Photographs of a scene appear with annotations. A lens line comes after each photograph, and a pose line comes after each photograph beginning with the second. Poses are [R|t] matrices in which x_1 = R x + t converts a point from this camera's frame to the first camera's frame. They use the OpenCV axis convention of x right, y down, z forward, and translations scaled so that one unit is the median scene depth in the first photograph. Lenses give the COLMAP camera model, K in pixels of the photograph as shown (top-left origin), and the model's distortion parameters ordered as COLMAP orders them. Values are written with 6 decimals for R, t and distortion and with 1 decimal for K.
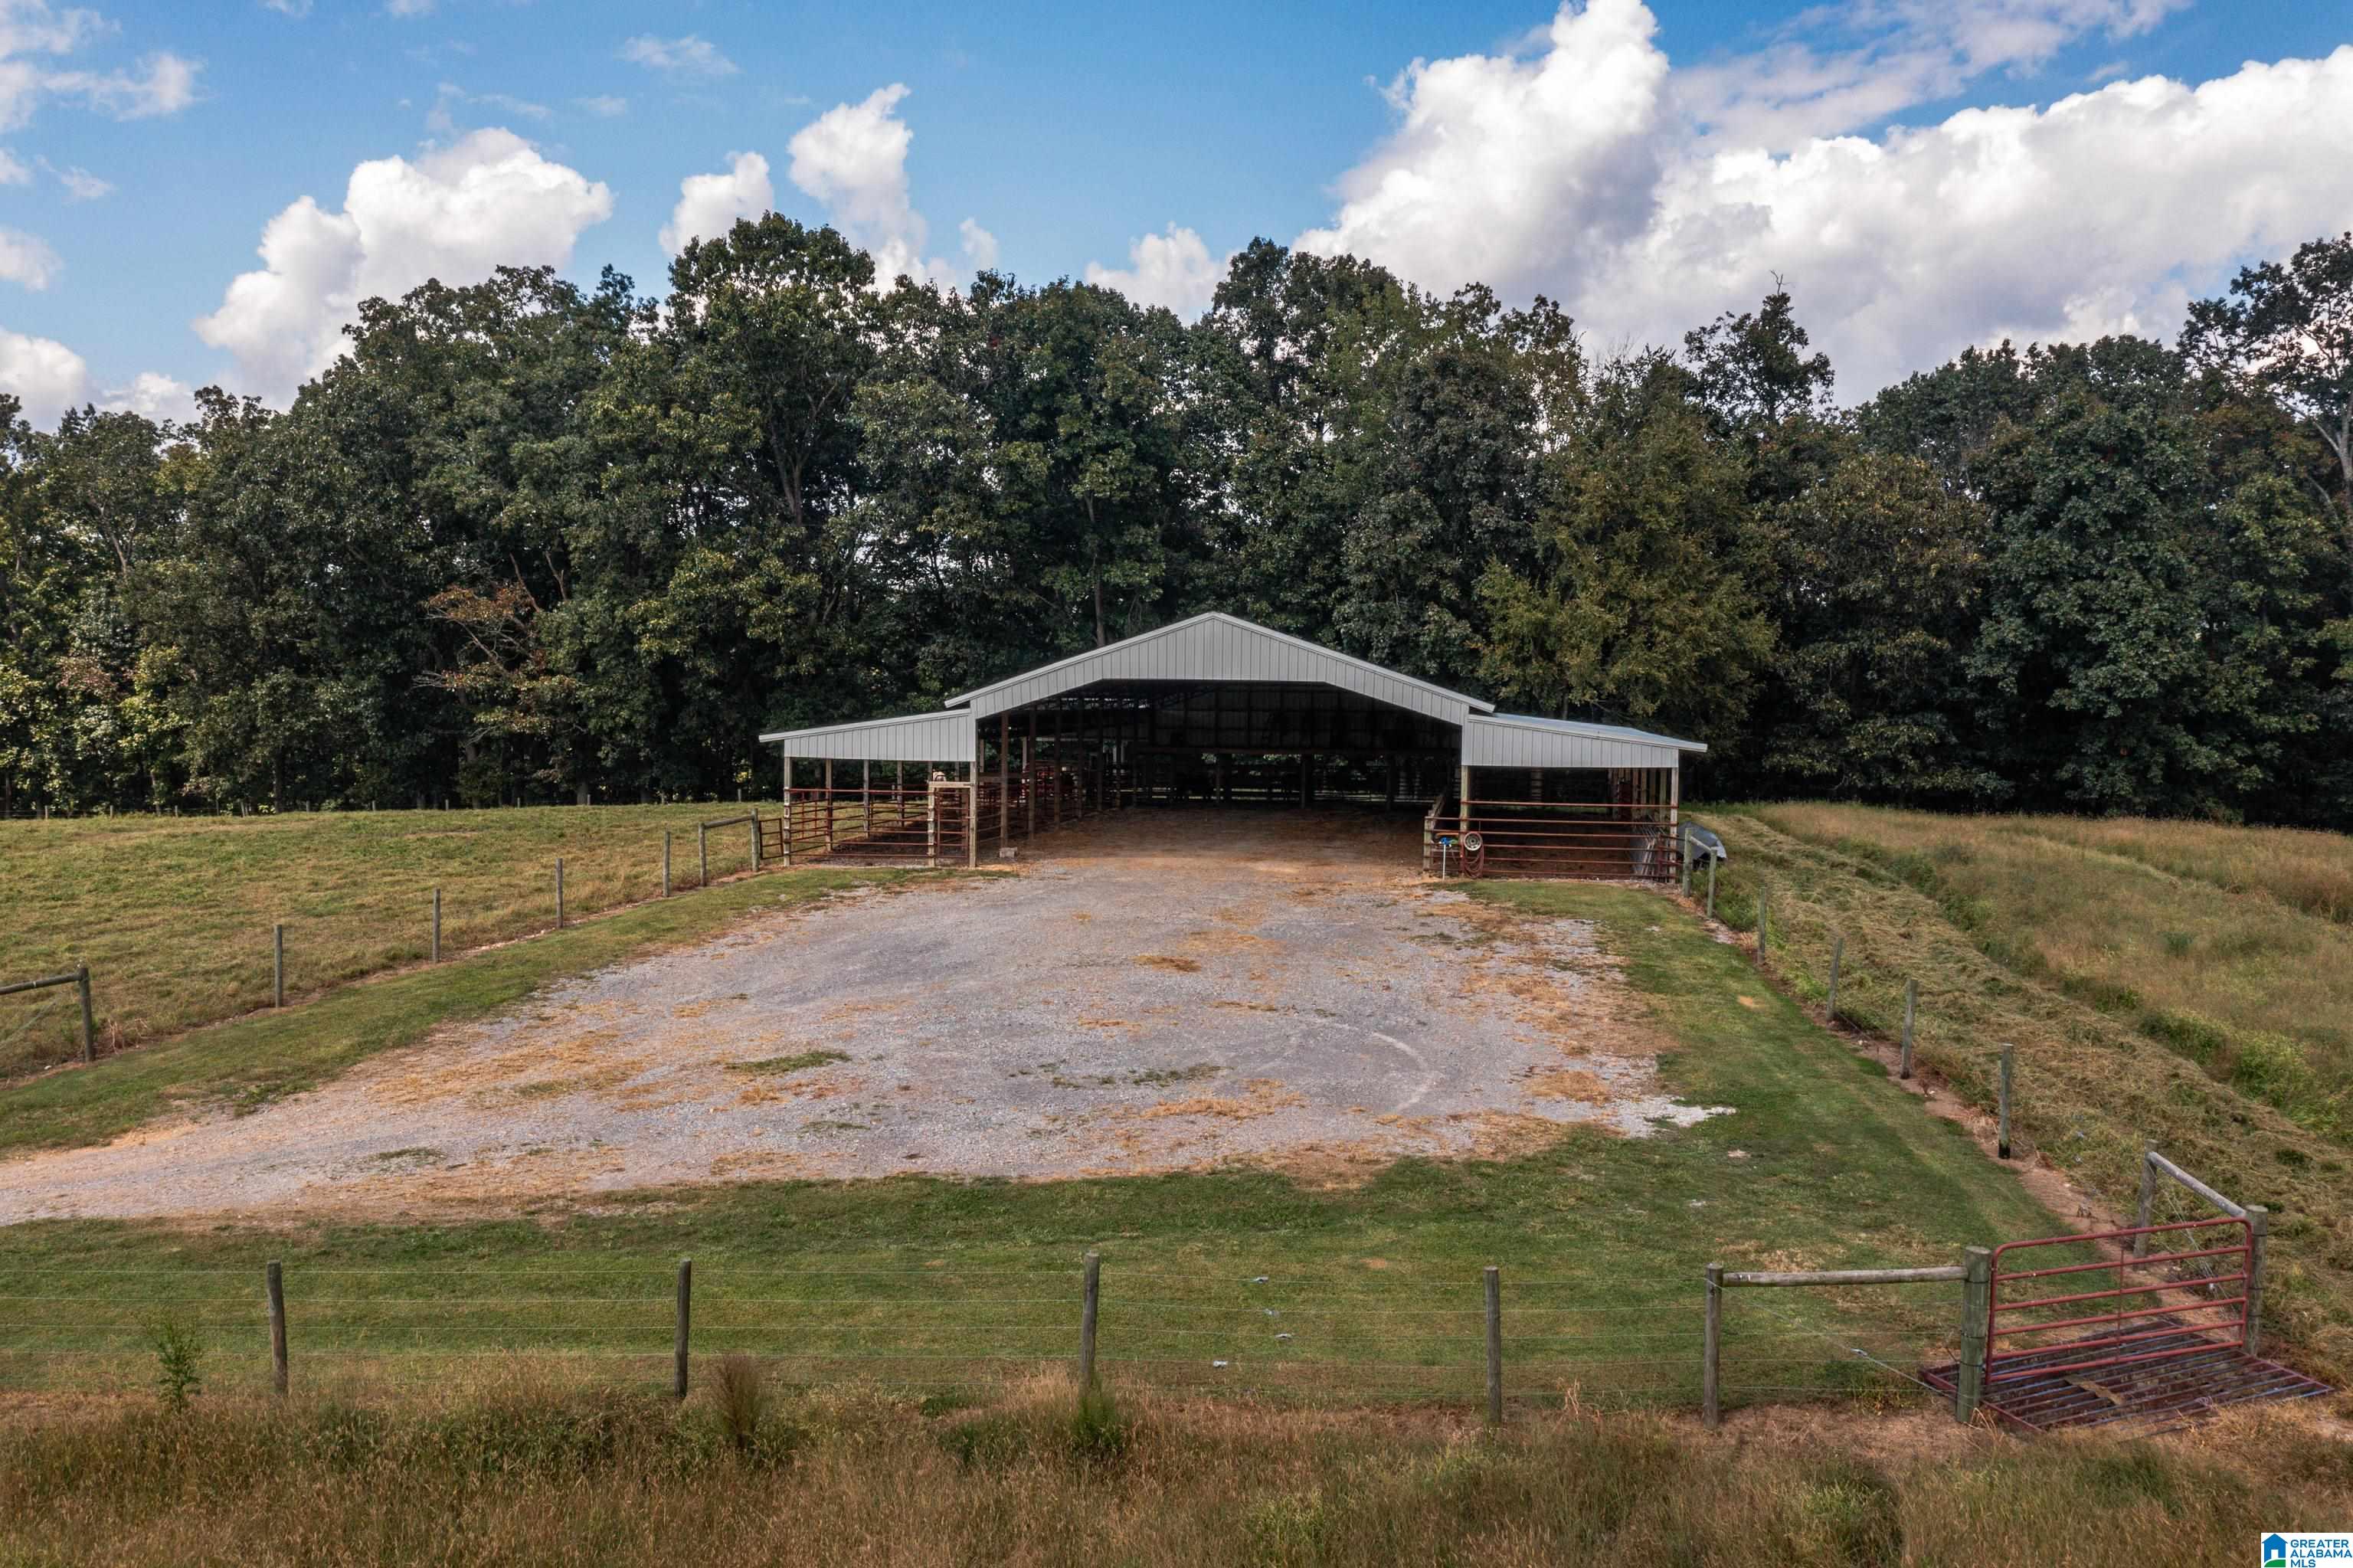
lens RADIAL K [[1877.0, 0, 1237.1], [0, 1877.0, 832.4], [0, 0, 1]] dist [-0.004629, -0.001325]
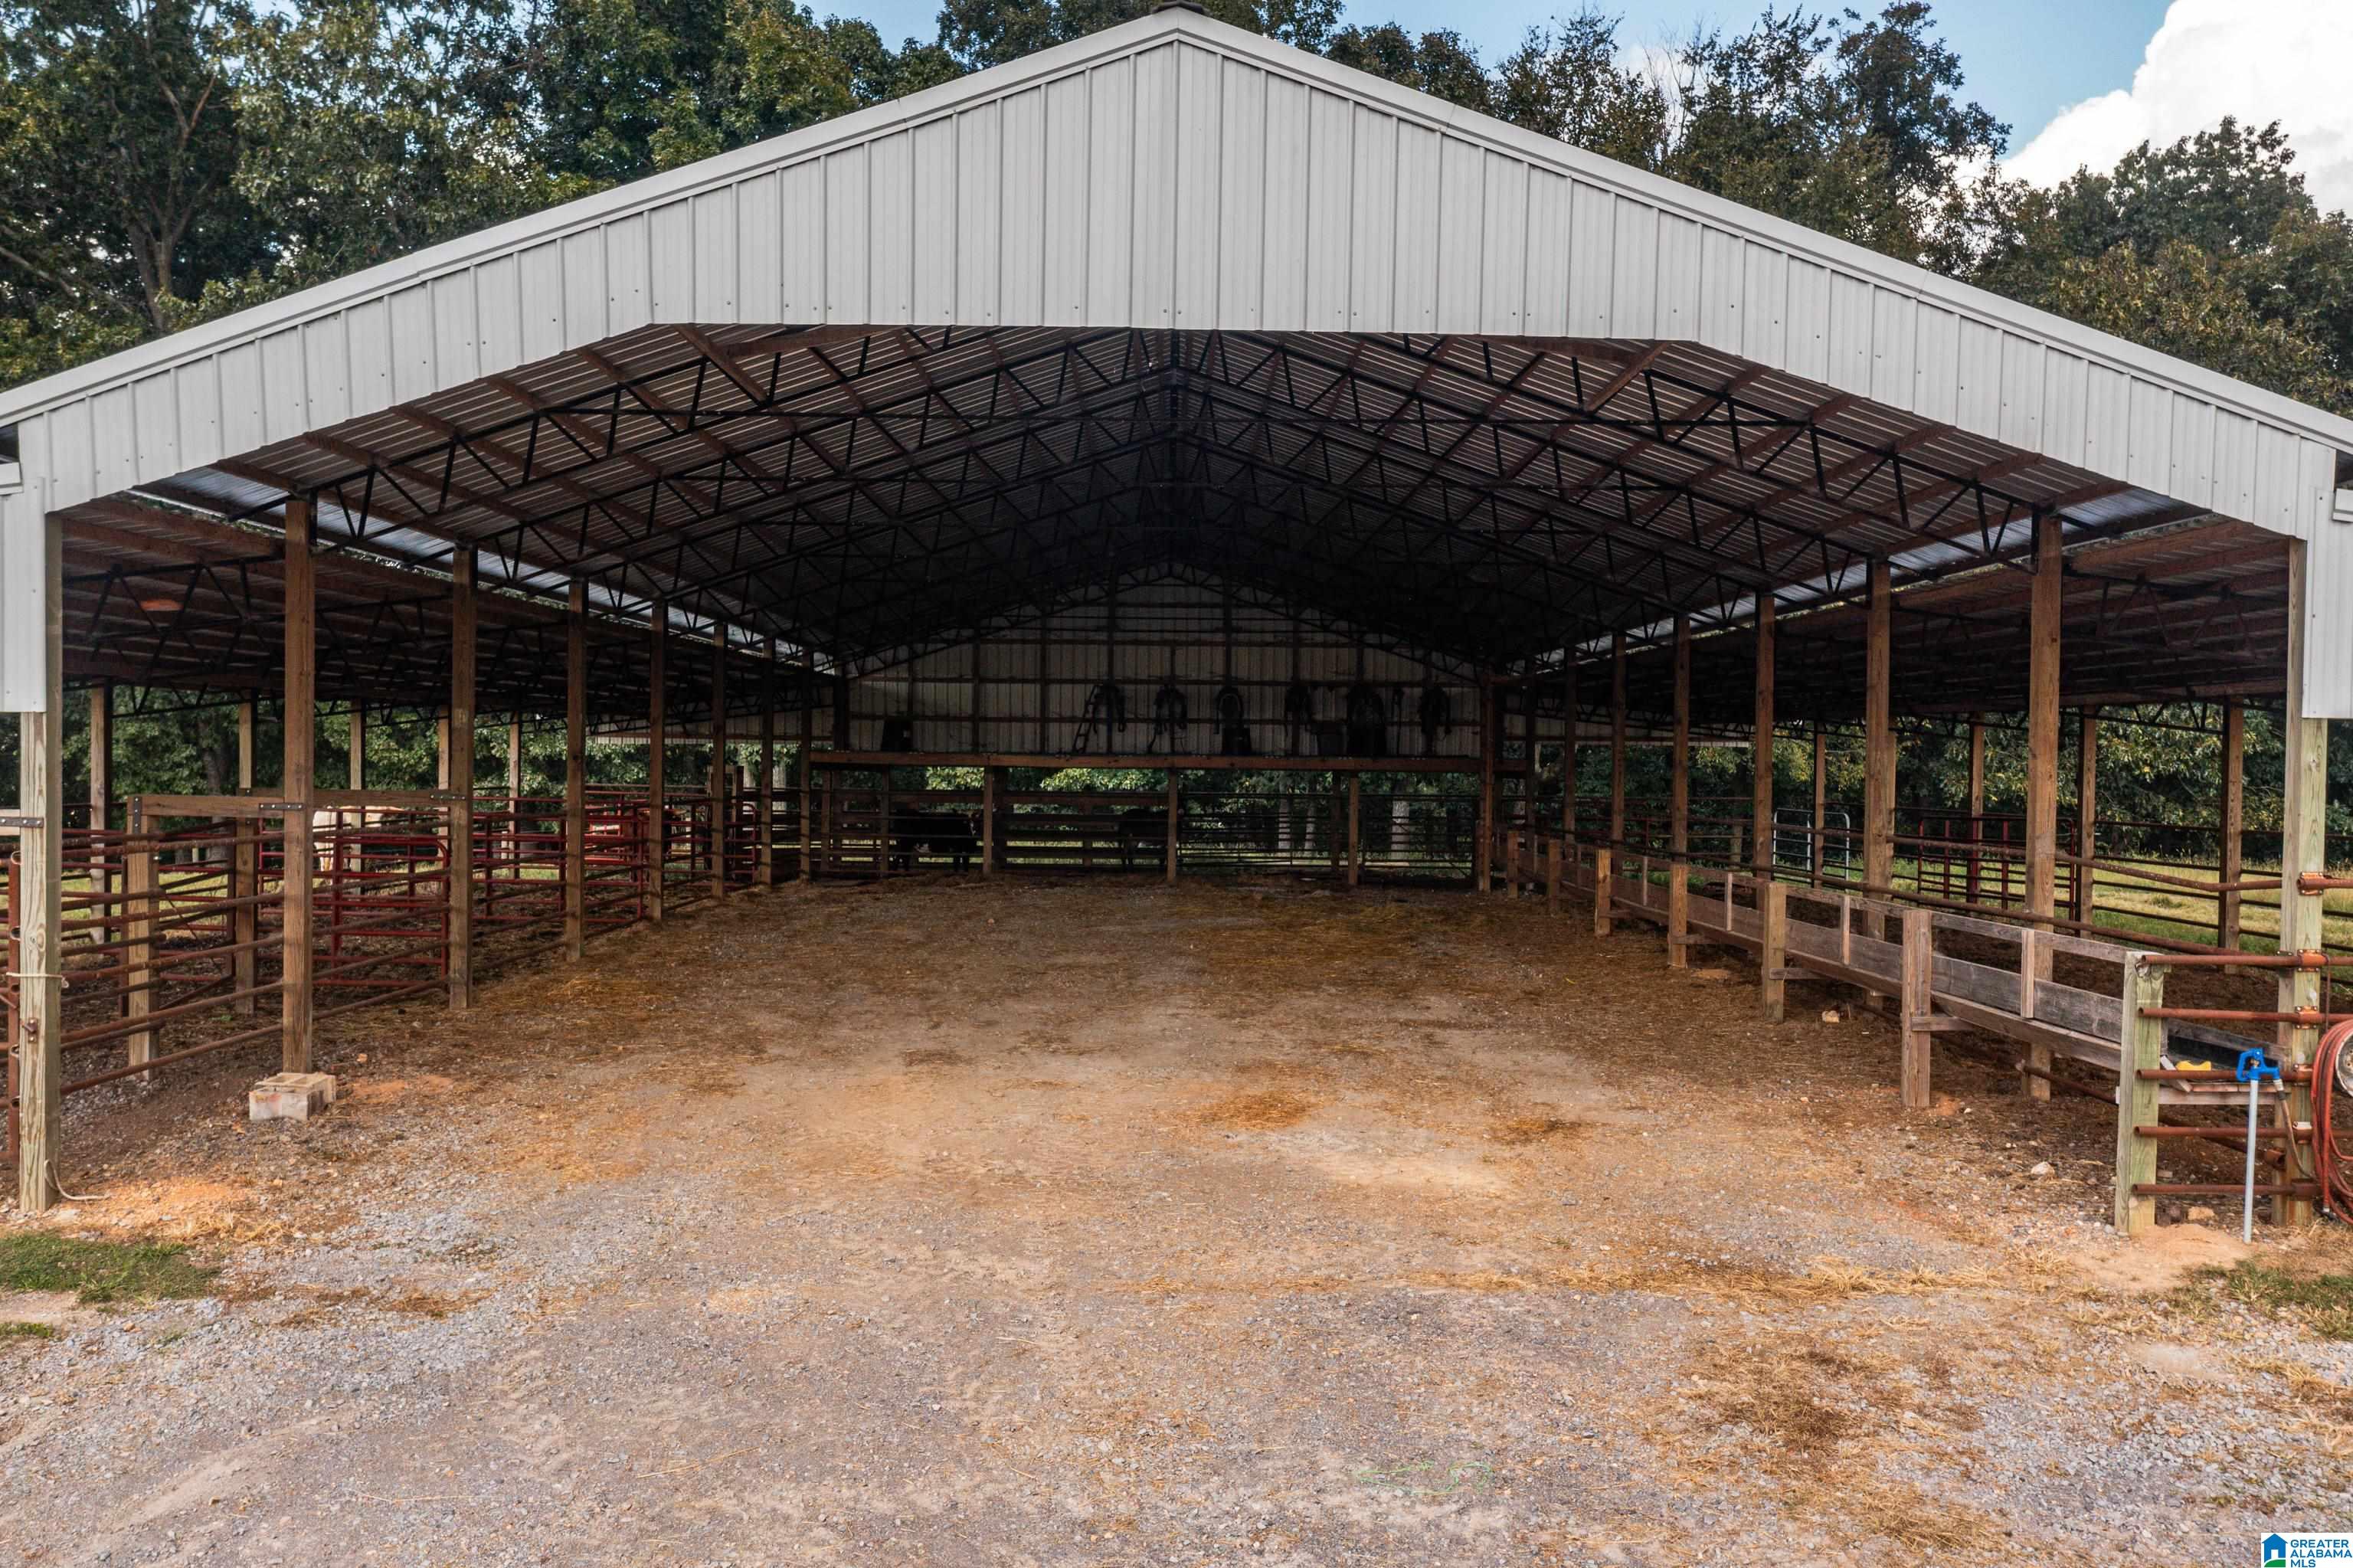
lens RADIAL K [[1868.9, 0, 1179.4], [0, 1868.9, 774.2], [0, 0, 1]] dist [-0.017566, 0.000464]
pose [[0.989268, -0.001054, 0.146110, -0.029407], [0.009830, 0.998188, -0.059357, -0.011451], [-0.145782, 0.060156, 0.987486, 0.528161]]
